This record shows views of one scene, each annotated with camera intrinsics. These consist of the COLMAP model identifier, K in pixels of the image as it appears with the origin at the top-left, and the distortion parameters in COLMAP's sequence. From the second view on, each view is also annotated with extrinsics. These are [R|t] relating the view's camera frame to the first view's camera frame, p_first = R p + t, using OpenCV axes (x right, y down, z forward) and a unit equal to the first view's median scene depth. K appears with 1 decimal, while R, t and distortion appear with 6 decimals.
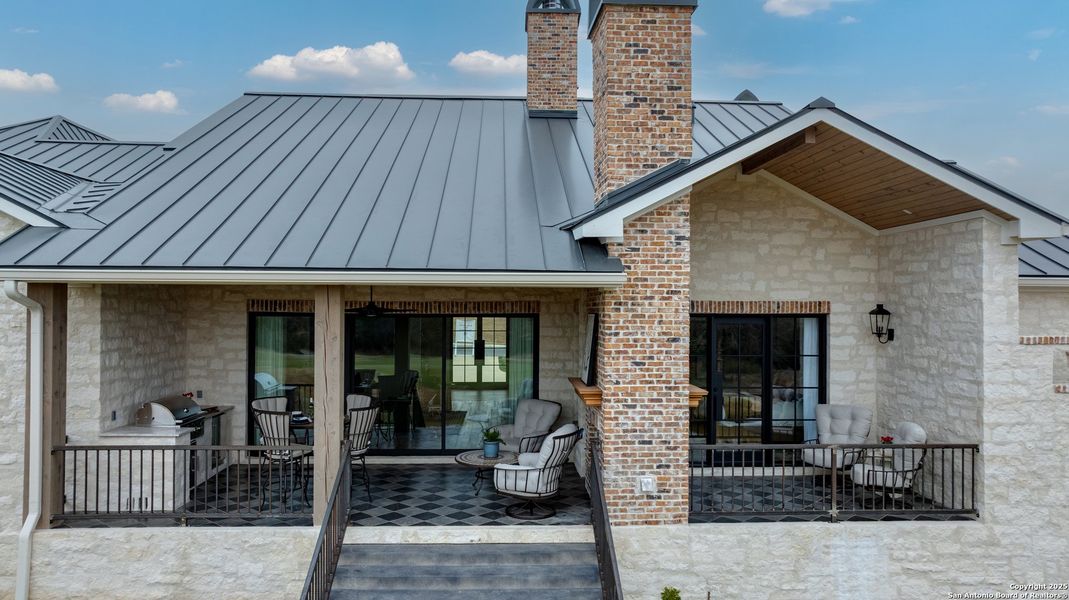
lens RADIAL K [[753.0, 0, 530.8], [0, 753.0, 299.3], [0, 0, 1]] dist [-0.025870, 0.033493]
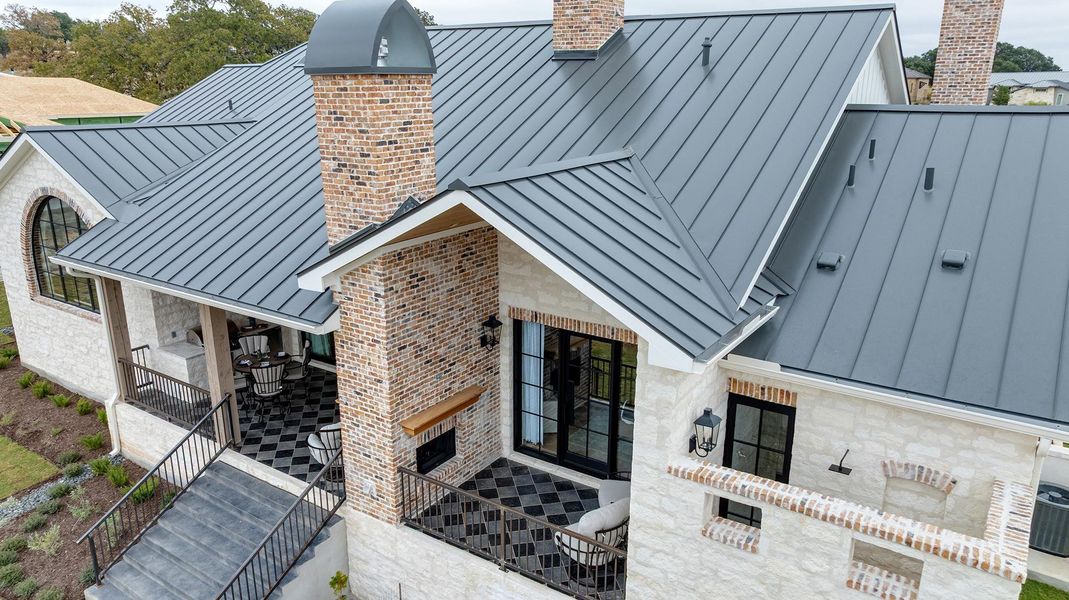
lens RADIAL K [[753.0, 0, 534.1], [0, 753.0, 299.1], [0, 0, 1]] dist [-0.025870, 0.033493]
pose [[0.805435, 0.162853, -0.569872, 1.003590], [0.007900, 0.958474, 0.285069, -0.385152], [0.592632, -0.234106, 0.770702, 0.293680]]
